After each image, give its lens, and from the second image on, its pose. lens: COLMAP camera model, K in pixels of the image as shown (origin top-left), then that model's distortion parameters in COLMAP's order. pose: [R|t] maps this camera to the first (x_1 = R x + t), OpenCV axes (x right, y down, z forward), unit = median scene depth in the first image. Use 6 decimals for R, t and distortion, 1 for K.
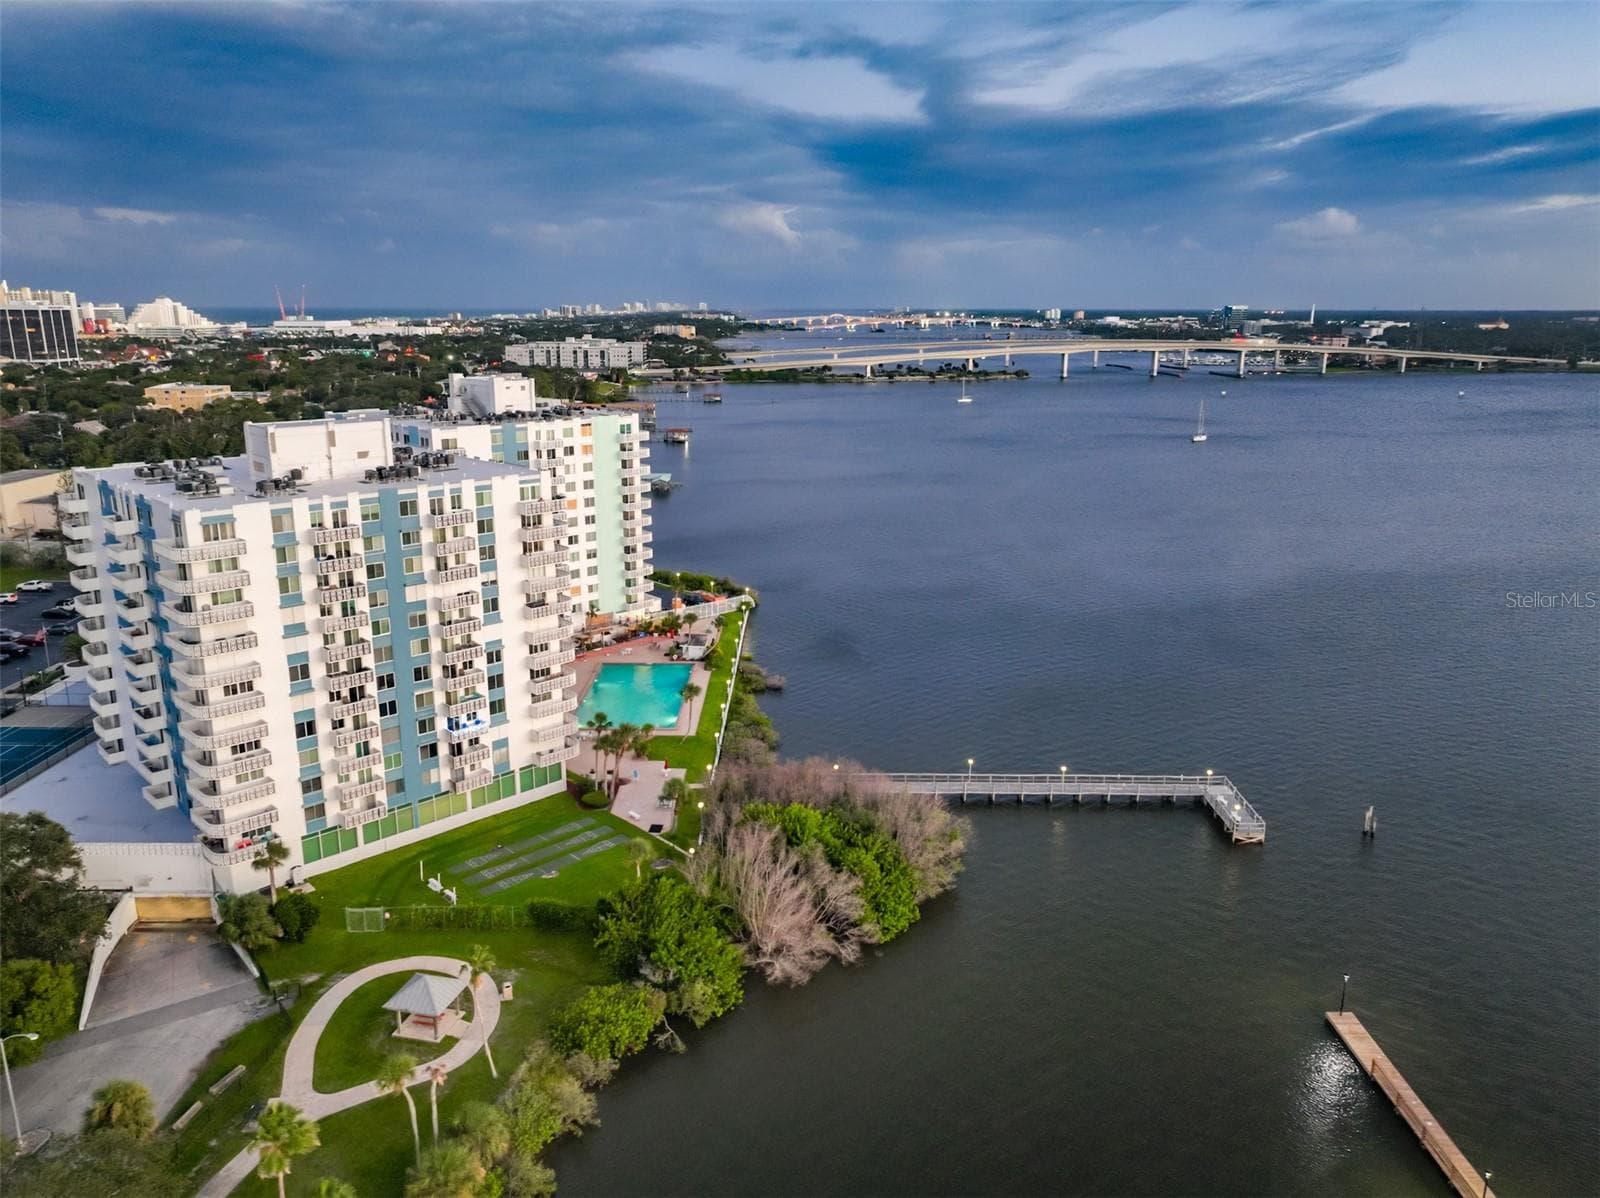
lens RADIAL K [[1144.9, 0, 801.2], [0, 1144.9, 587.4], [0, 0, 1]] dist [0.001307, 0.019036]
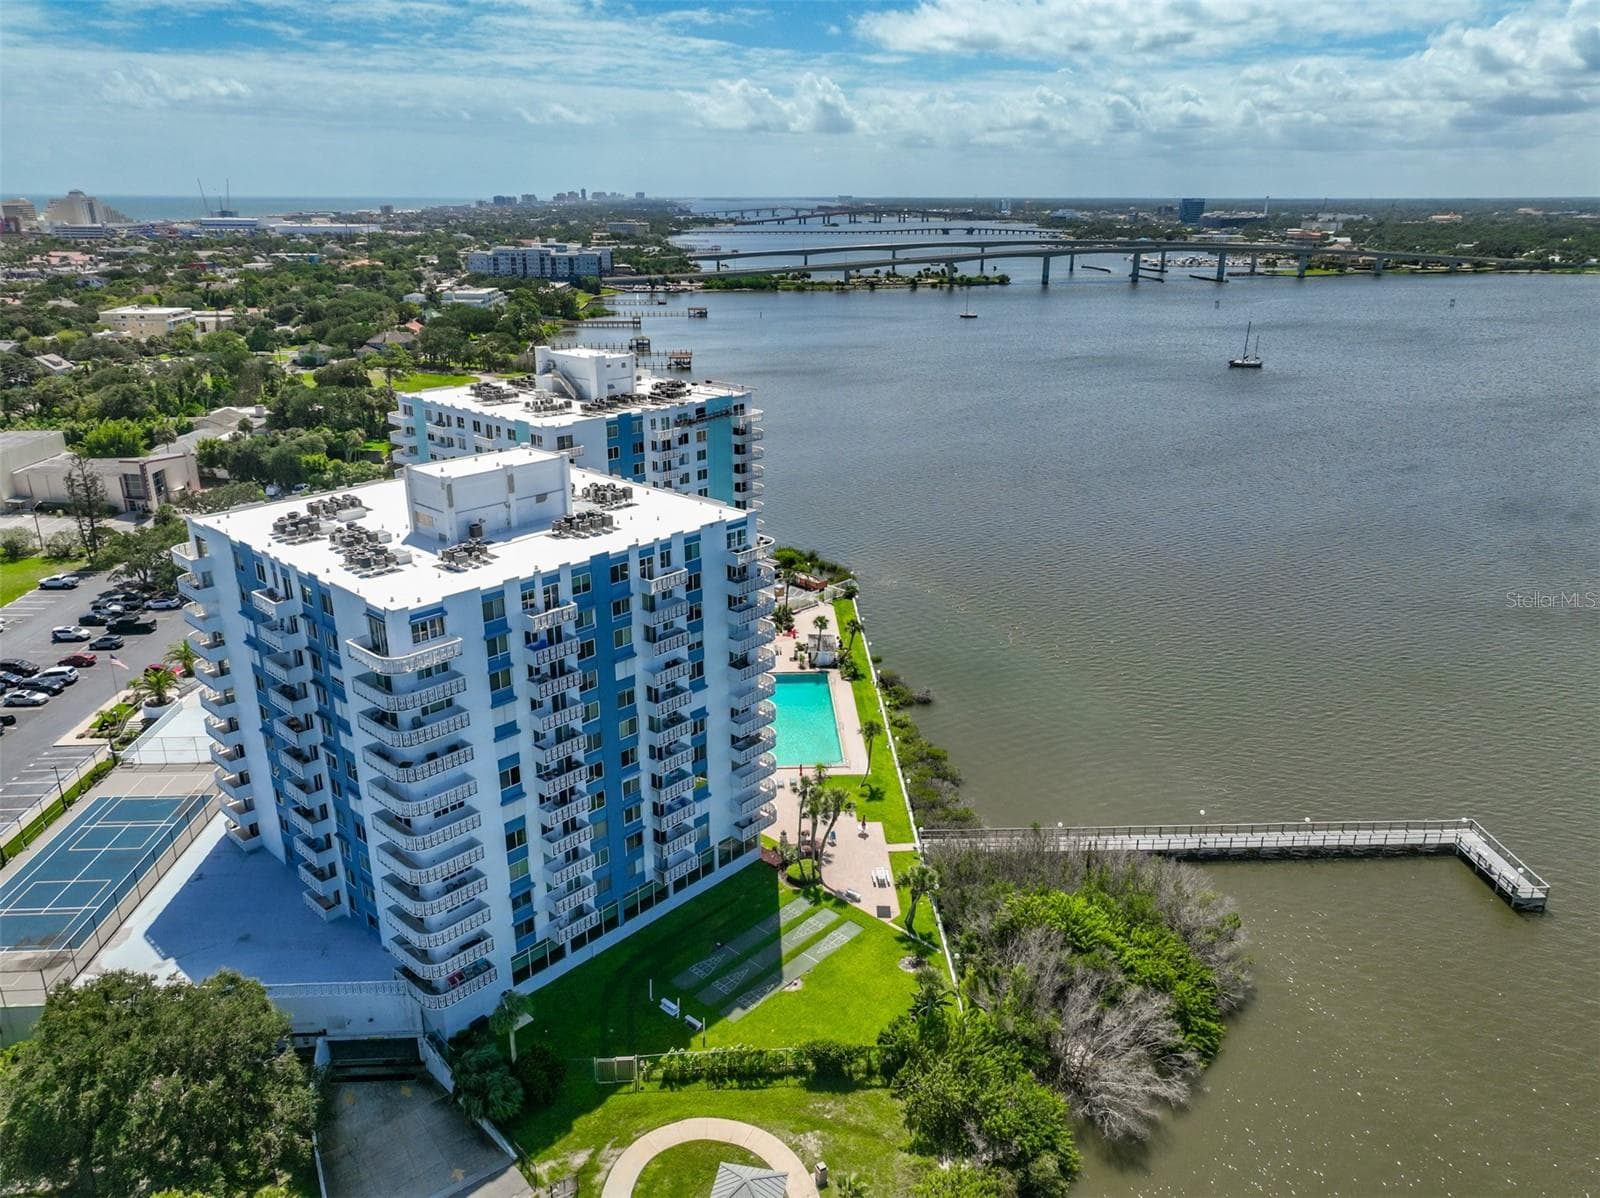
lens RADIAL K [[1144.9, 0, 800.3], [0, 1144.9, 588.1], [0, 0, 1]] dist [0.001307, 0.019036]
pose [[0.998645, -0.018130, 0.048774, -0.225106], [0.013596, 0.995690, 0.091740, -0.119922], [-0.050227, -0.090953, 0.994588, 0.137374]]
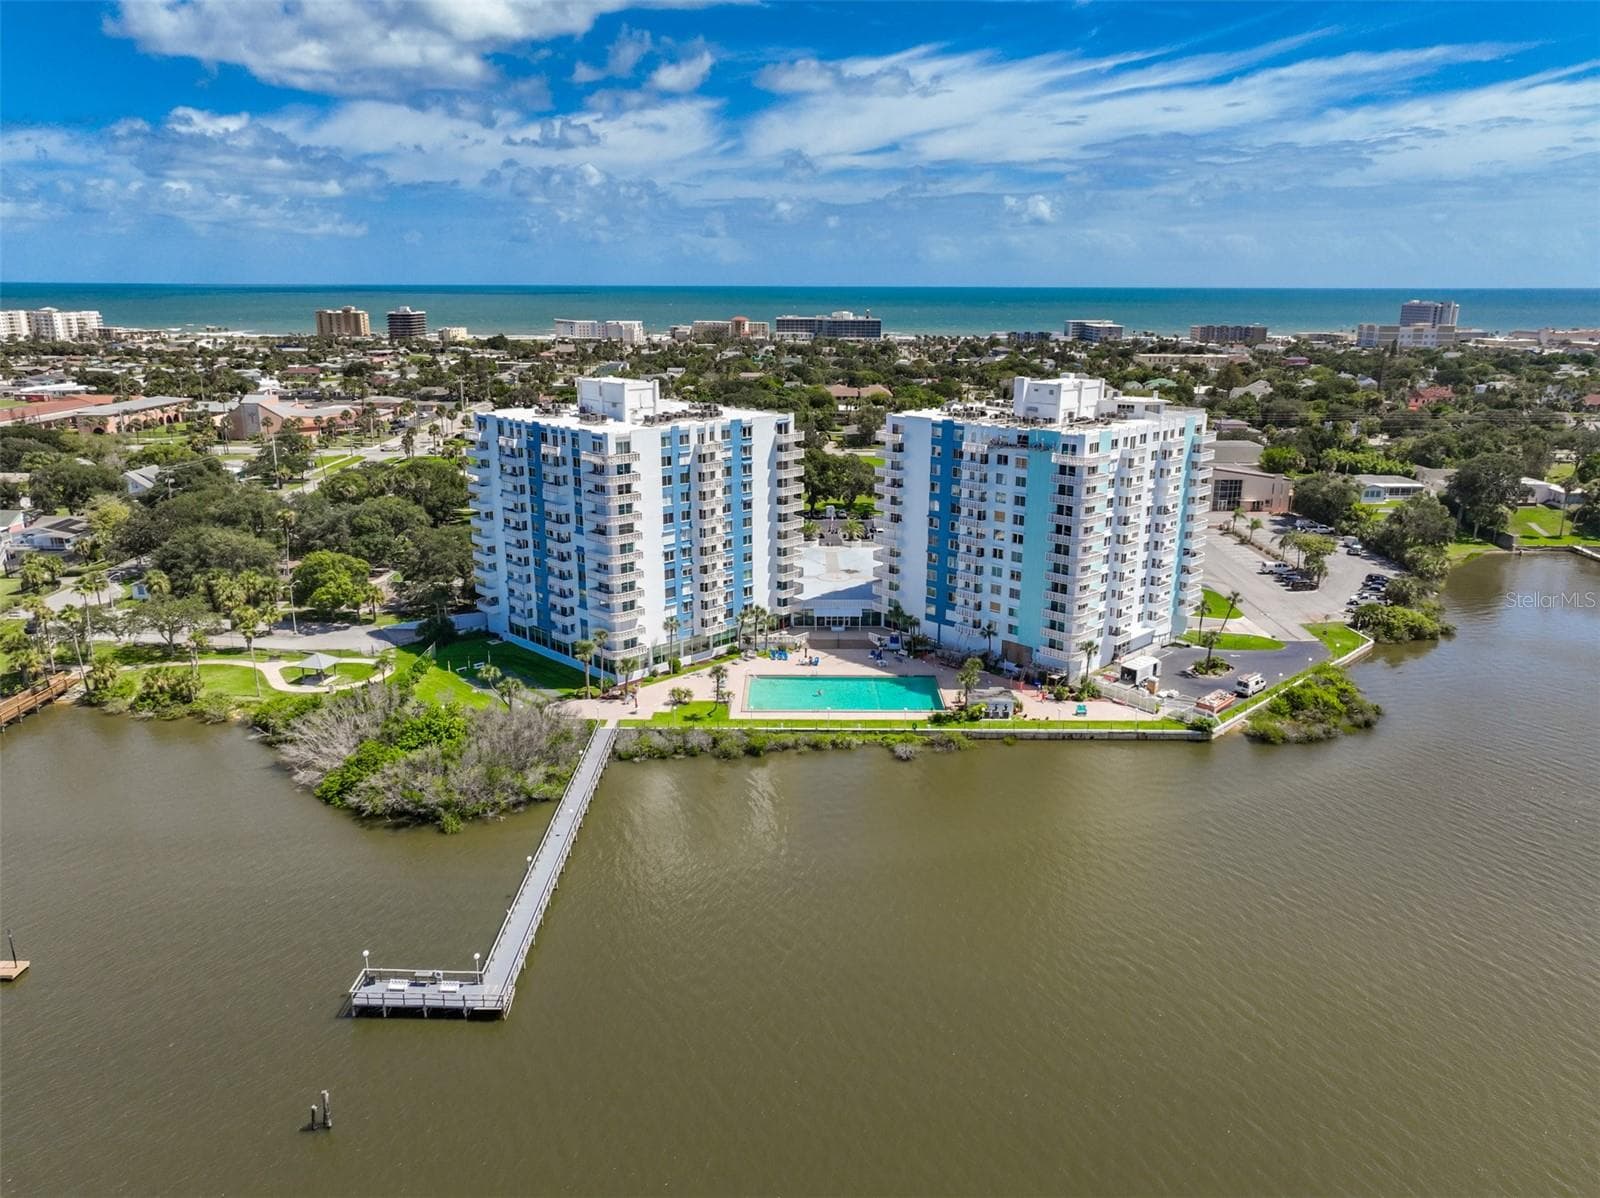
lens RADIAL K [[1144.9, 0, 792.9], [0, 1144.9, 589.9], [0, 0, 1]] dist [0.001307, 0.019036]
pose [[-0.003201, 0.255388, -0.966833, 1.050607], [-0.242862, 0.937693, 0.248495, -0.301224], [0.970056, 0.235602, 0.059022, 1.145318]]
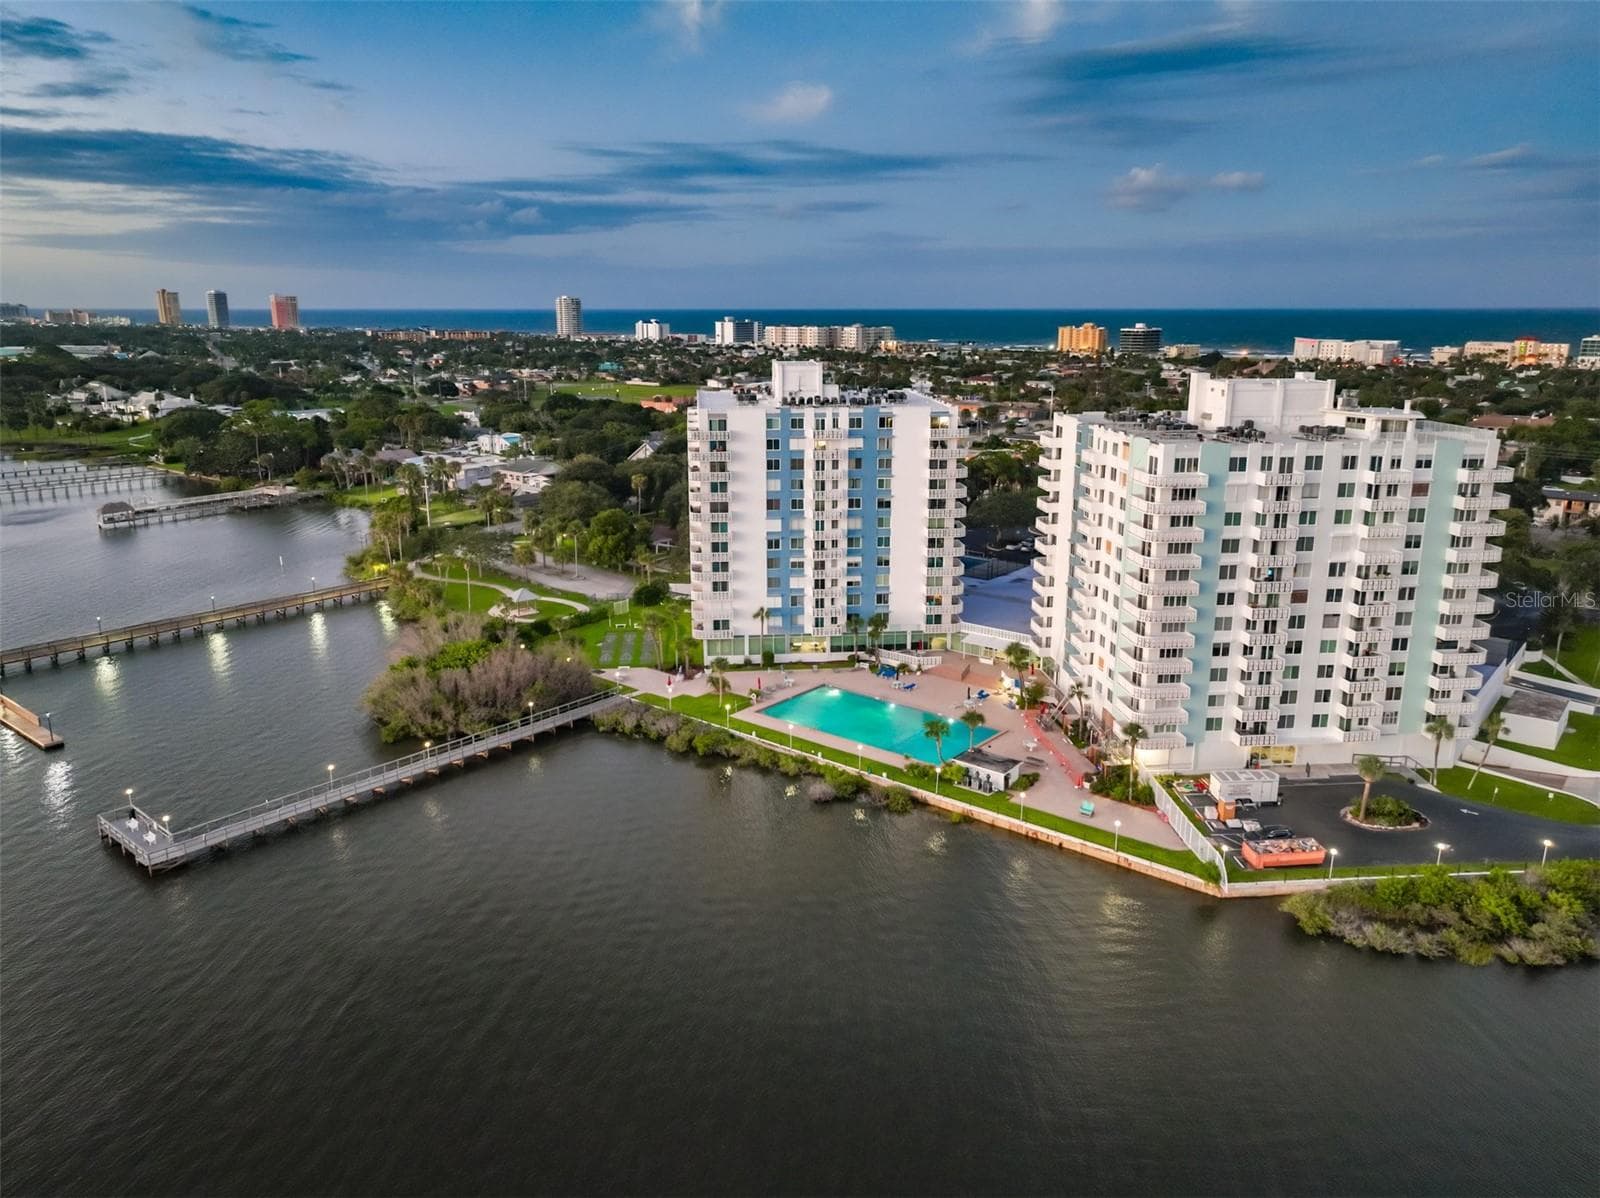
lens RADIAL K [[1144.9, 0, 796.8], [0, 1144.9, 597.2], [0, 0, 1]] dist [0.001307, 0.019036]
pose [[-0.638978, 0.186427, -0.746292, 0.690432], [-0.186116, 0.903892, 0.385150, -0.416127], [0.746370, 0.384999, -0.542870, 1.820304]]
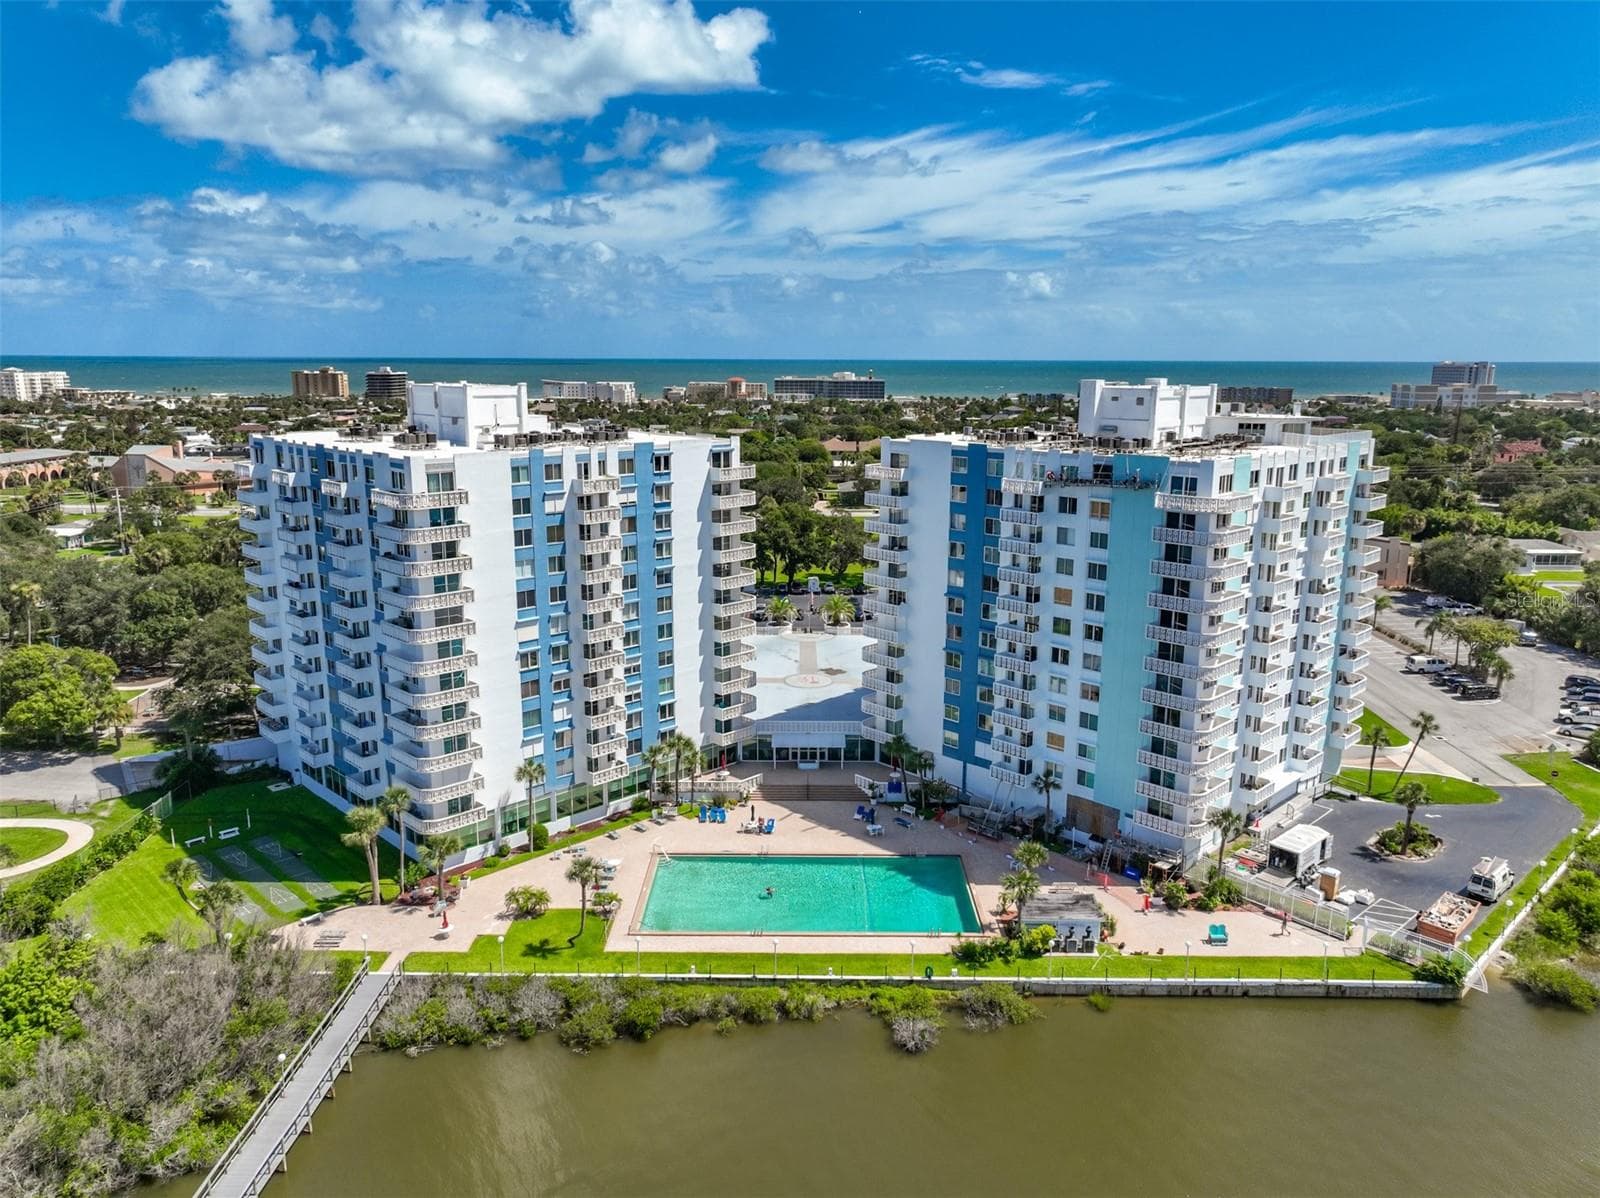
lens RADIAL K [[1144.9, 0, 800.5], [0, 1144.9, 593.3], [0, 0, 1]] dist [0.001307, 0.019036]
pose [[-0.000959, 0.199160, -0.979966, 0.539492], [-0.245052, 0.950041, 0.193318, -0.222771], [0.969509, 0.240328, 0.047894, 1.214600]]
